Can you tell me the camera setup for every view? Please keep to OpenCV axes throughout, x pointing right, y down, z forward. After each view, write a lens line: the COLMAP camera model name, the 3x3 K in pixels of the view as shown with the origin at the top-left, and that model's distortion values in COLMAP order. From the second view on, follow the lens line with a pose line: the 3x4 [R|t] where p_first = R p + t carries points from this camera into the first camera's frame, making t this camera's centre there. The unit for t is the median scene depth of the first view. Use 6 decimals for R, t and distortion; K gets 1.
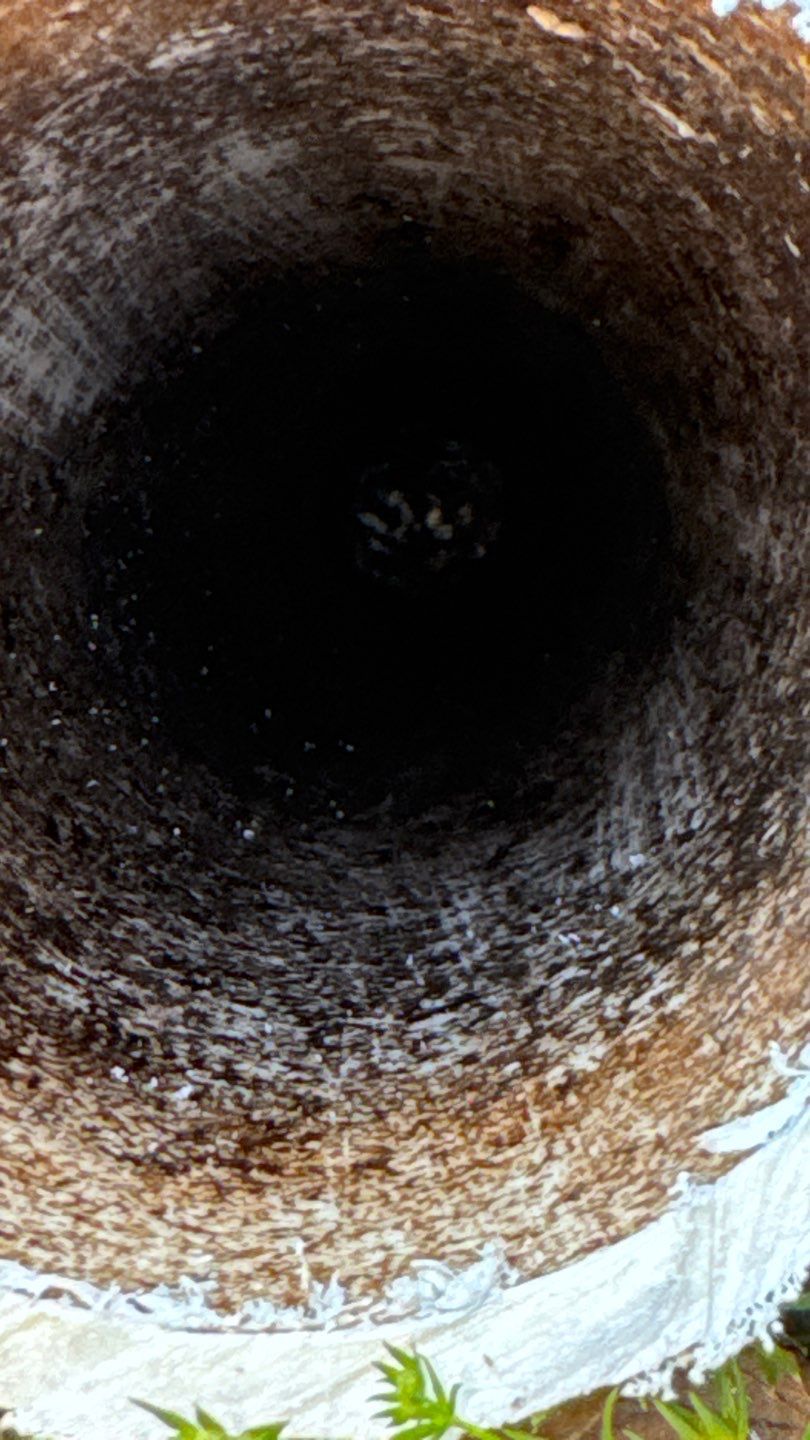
lens RADIAL K [[2354.5, 0, 405.0], [0, 2354.5, 720.0], [0, 0, 1]] dist [-0.001249, -0.210114]
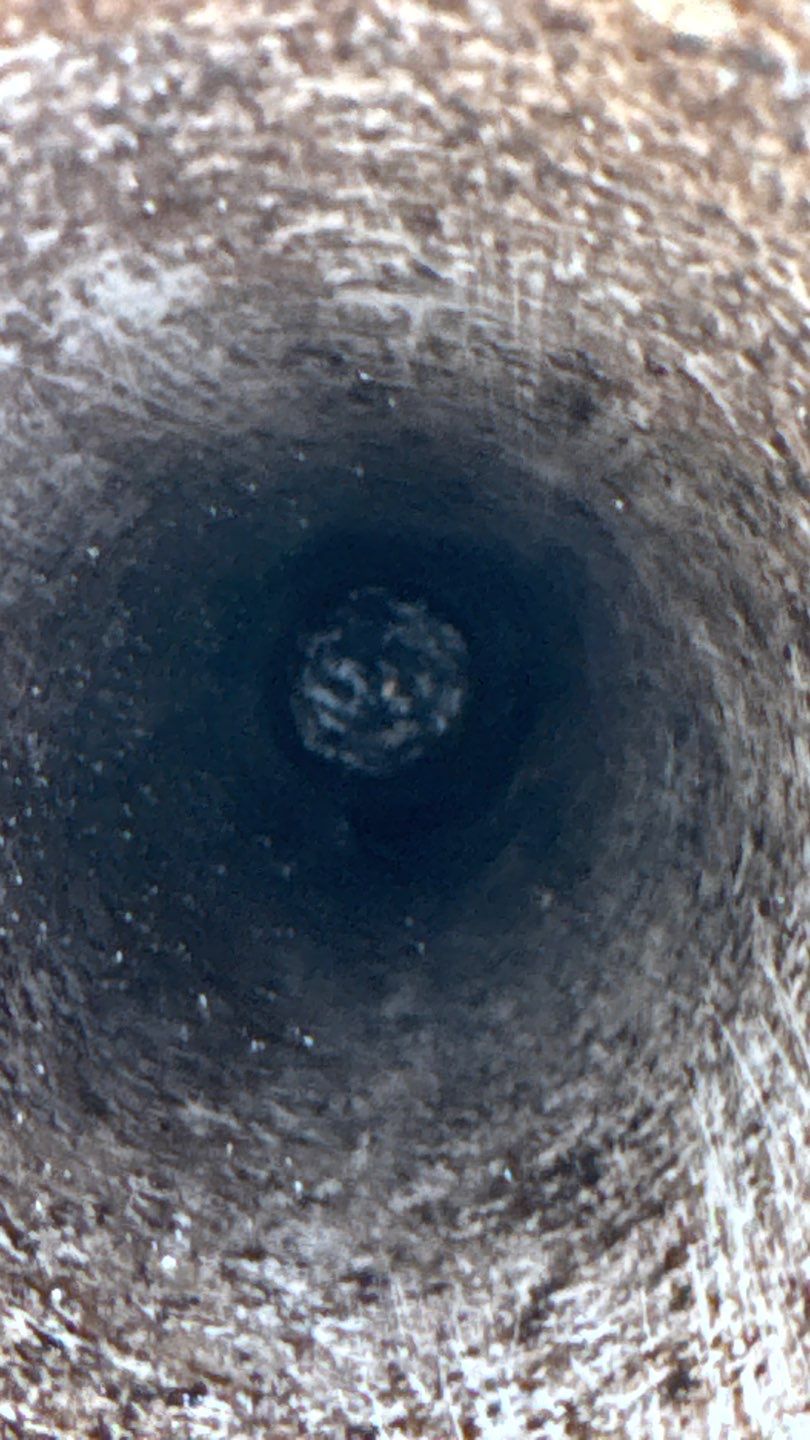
lens RADIAL K [[2354.5, 0, 405.0], [0, 2354.5, 720.0], [0, 0, 1]] dist [-0.001249, -0.210114]
pose [[0.999225, -0.032994, 0.021455, -0.008496], [0.034234, 0.997594, -0.060287, -0.088216], [-0.019414, 0.060975, 0.997950, 0.392586]]
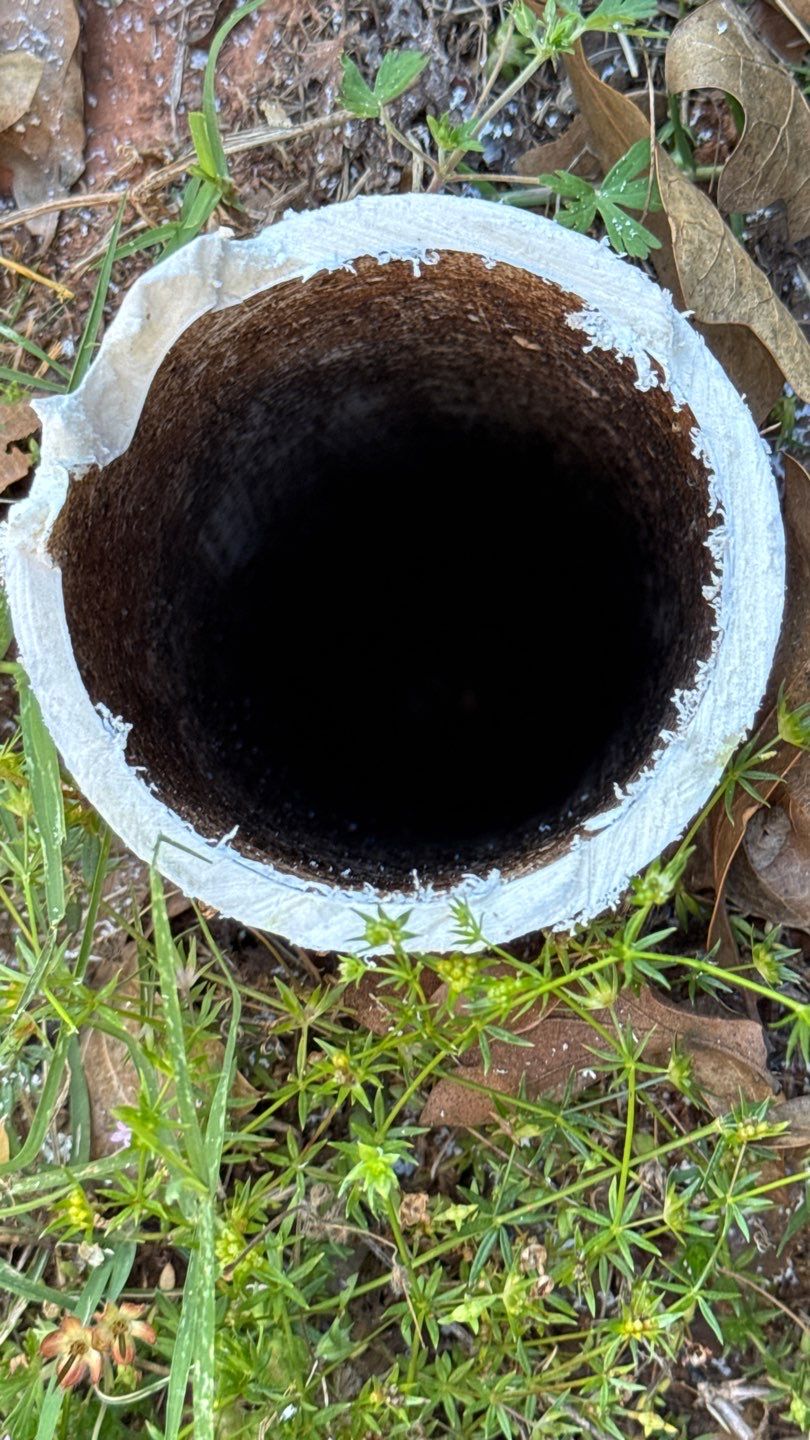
lens RADIAL K [[2354.5, 0, 405.0], [0, 2354.5, 720.0], [0, 0, 1]] dist [-0.001249, -0.210114]
pose [[0.999841, -0.009781, -0.014886, -0.010053], [0.008351, 0.995605, -0.093284, 0.164886], [0.015733, 0.093145, 0.995528, -0.762291]]
